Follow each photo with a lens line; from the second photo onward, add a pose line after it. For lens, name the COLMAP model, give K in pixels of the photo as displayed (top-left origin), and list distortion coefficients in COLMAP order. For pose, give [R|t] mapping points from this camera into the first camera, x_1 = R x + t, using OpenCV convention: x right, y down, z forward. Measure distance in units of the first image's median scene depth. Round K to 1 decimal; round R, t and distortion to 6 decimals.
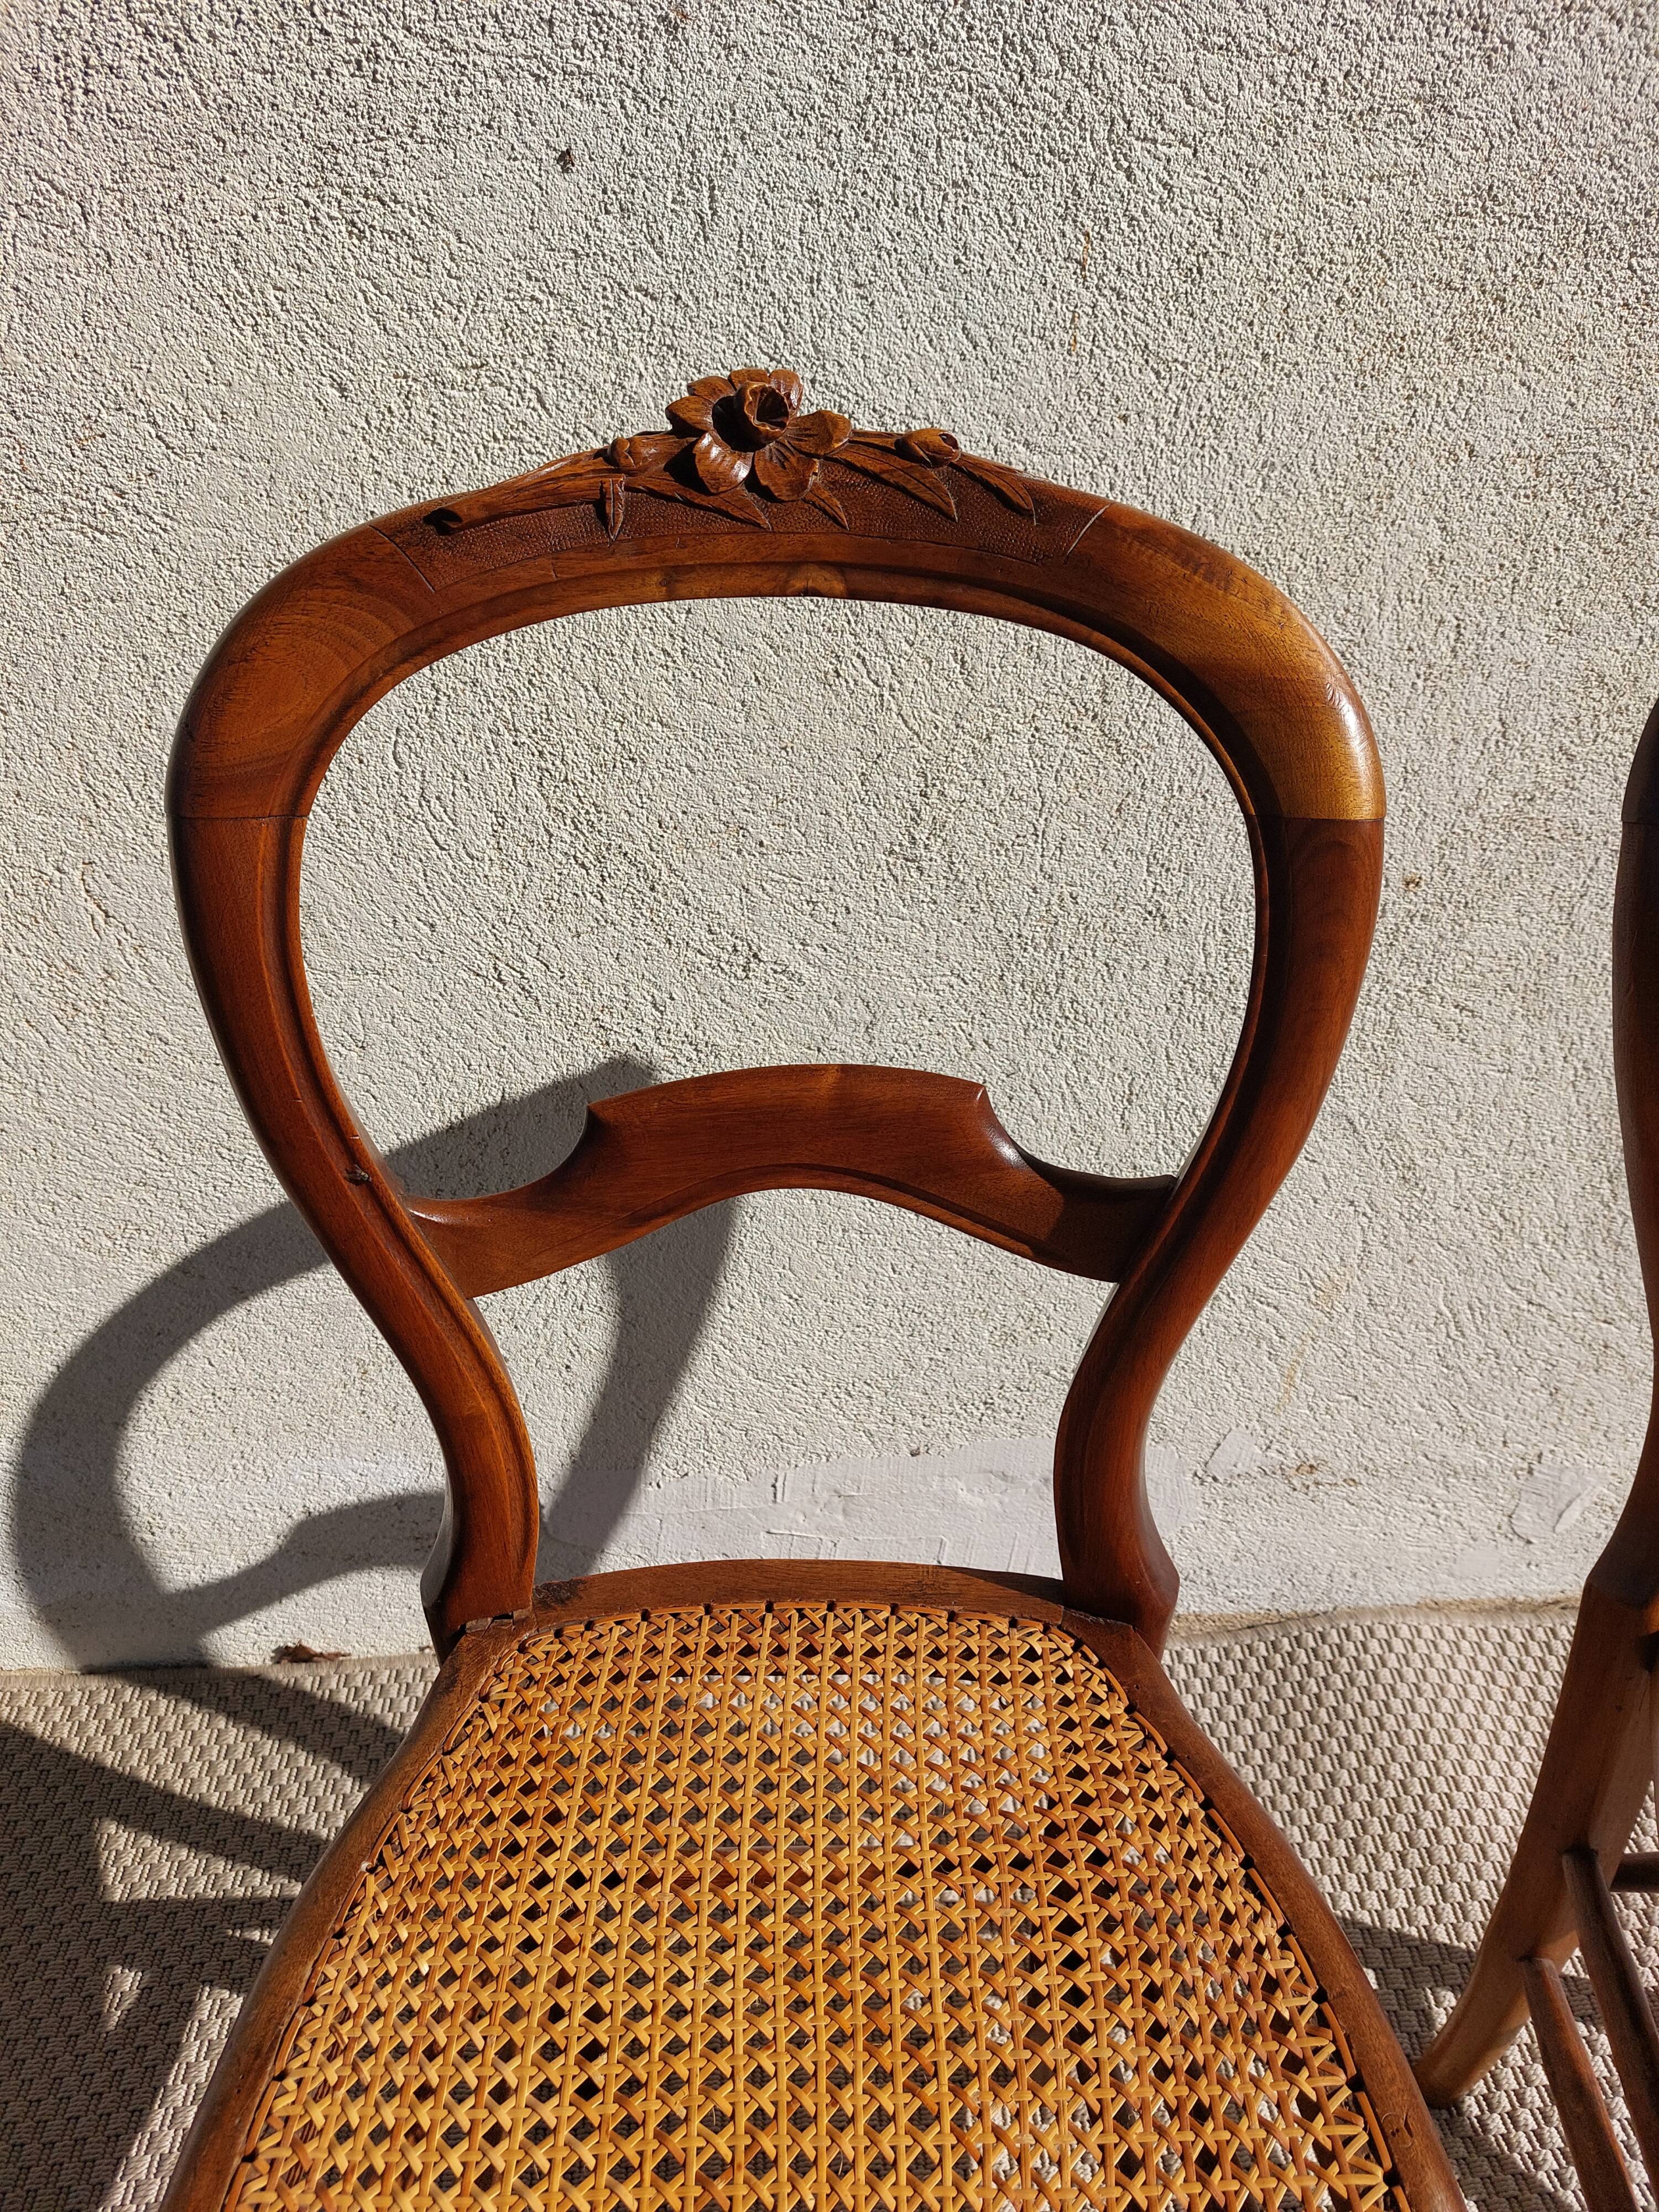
lens RADIAL K [[1619.0, 0, 841.3], [0, 1619.0, 1137.5], [0, 0, 1]] dist [0.049848, -0.057042]
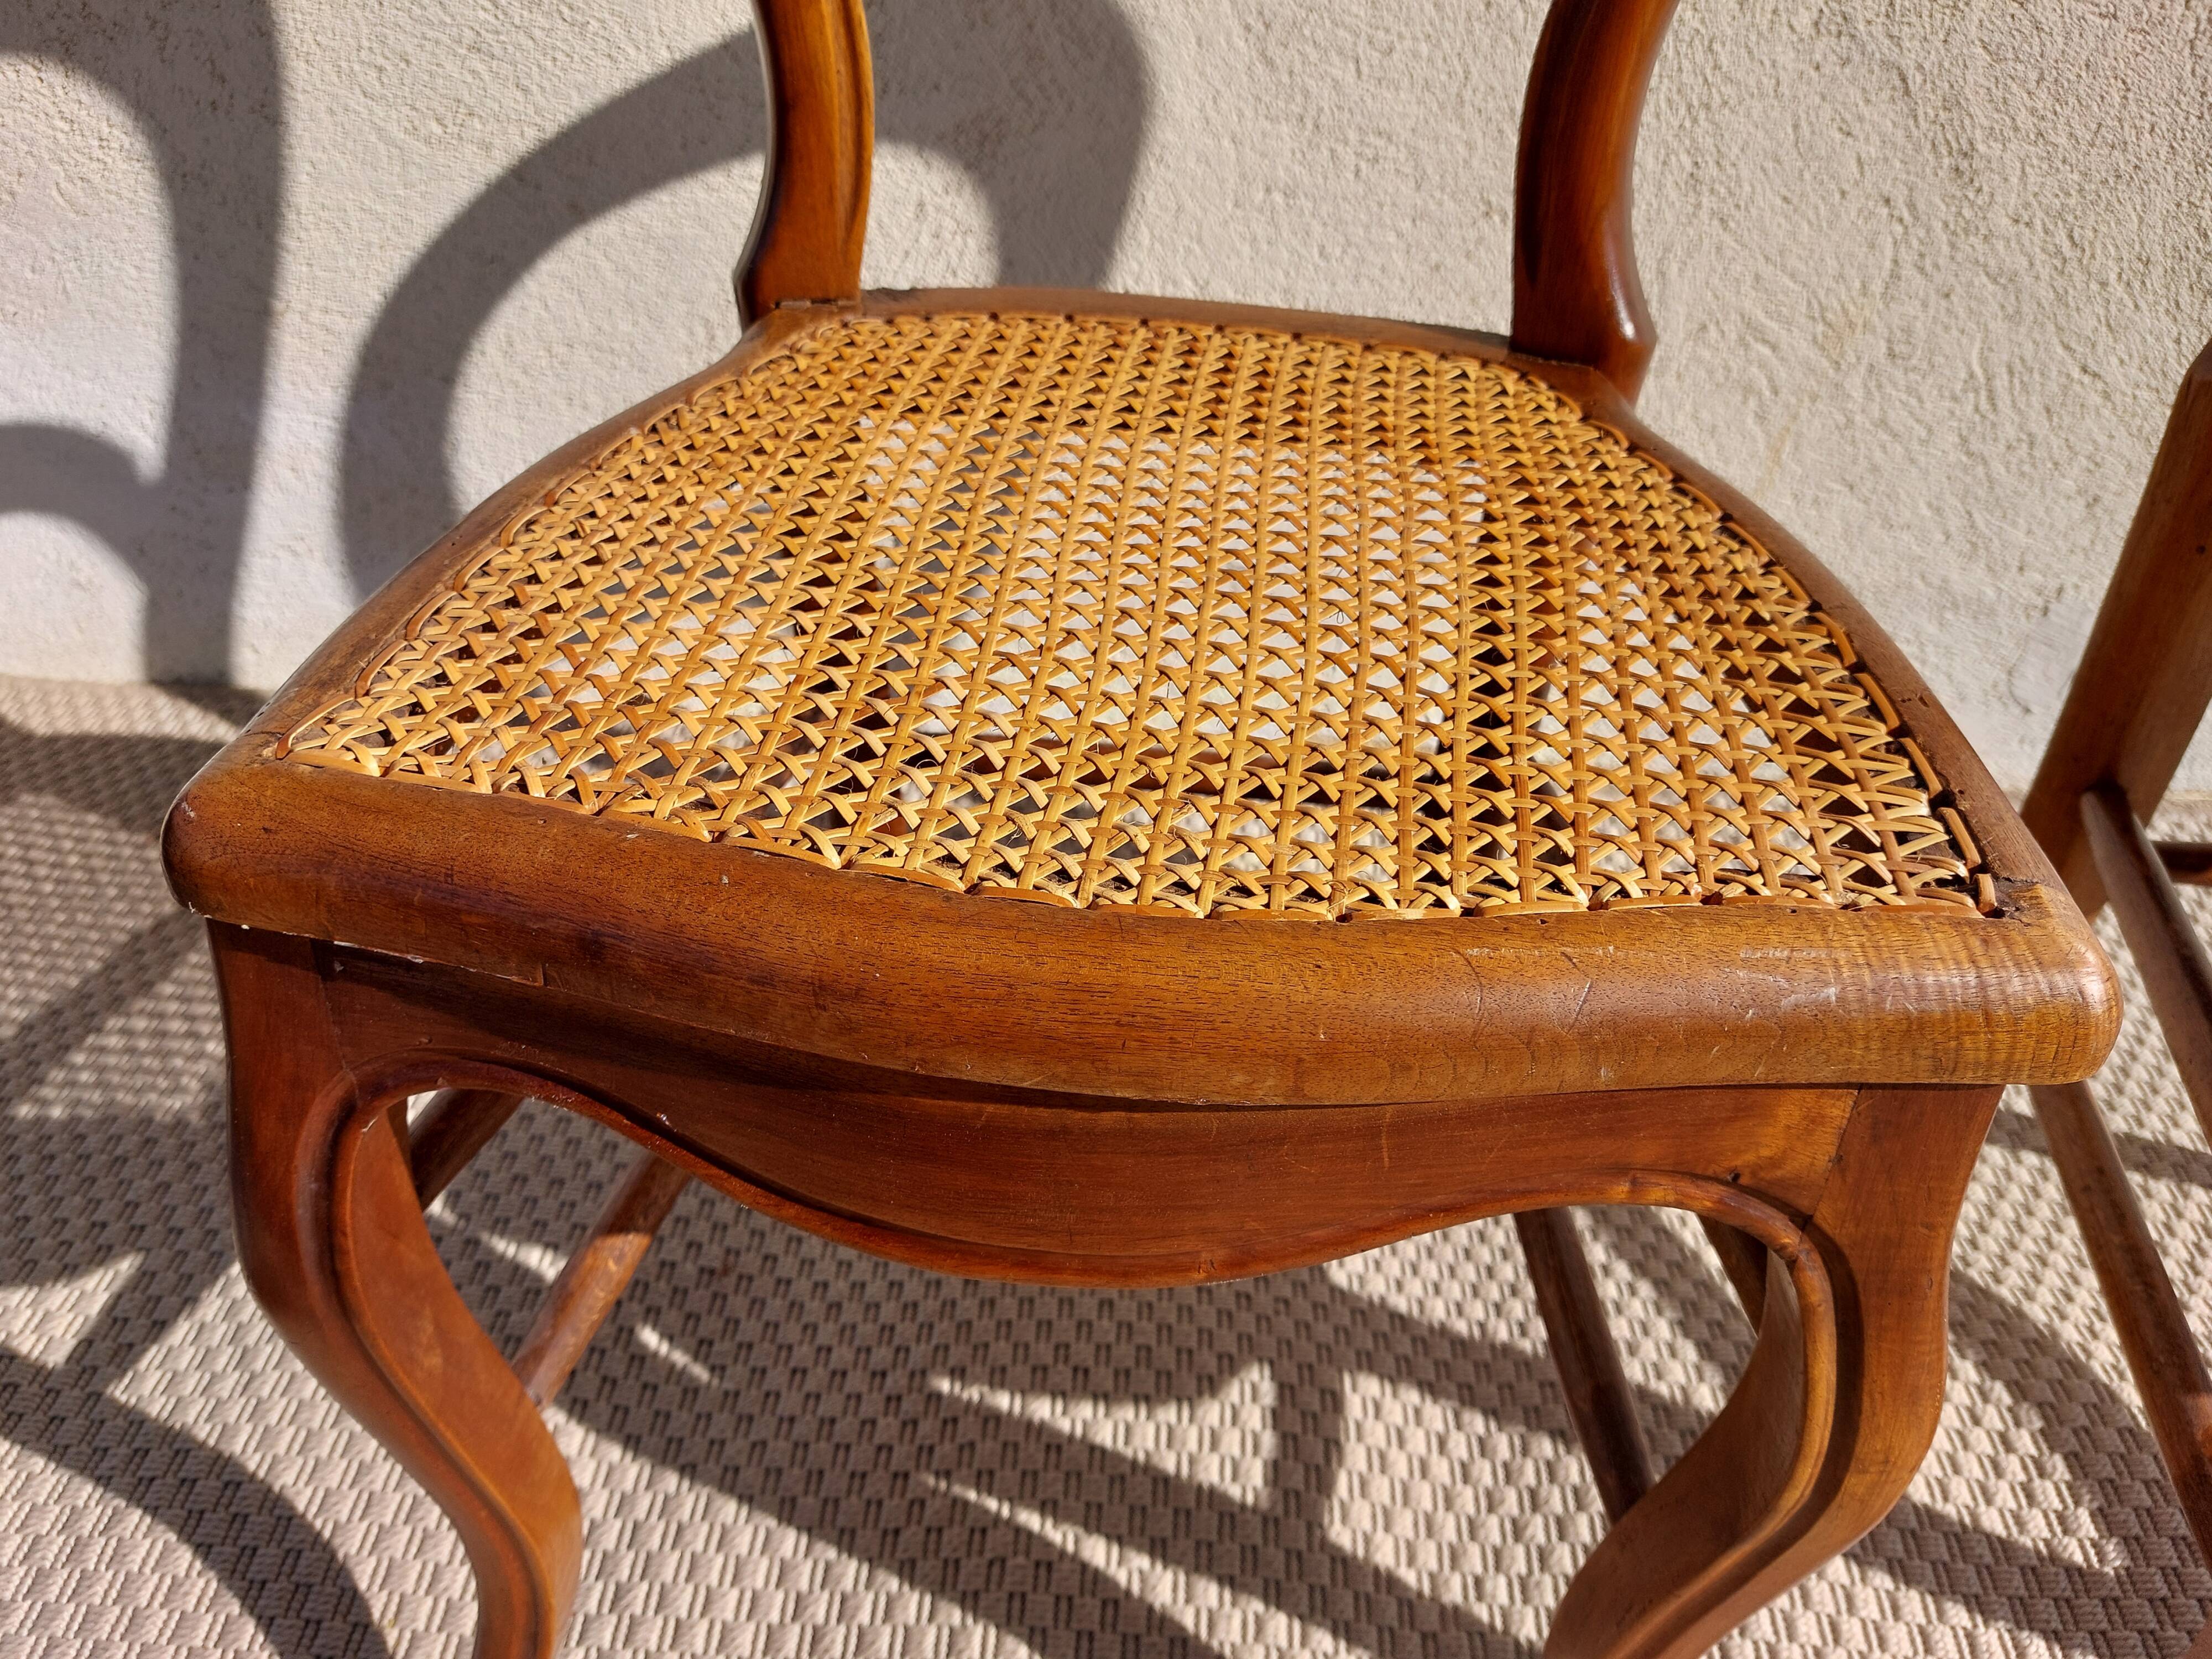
lens RADIAL K [[1643.1, 0, 1095.0], [0, 1643.1, 854.9], [0, 0, 1]] dist [0.034731, -0.045203]
pose [[0.991900, 0.094743, -0.084611, 0.024219], [-0.084837, 0.989869, 0.113854, 0.420885], [0.094541, -0.105753, 0.989888, 0.132662]]
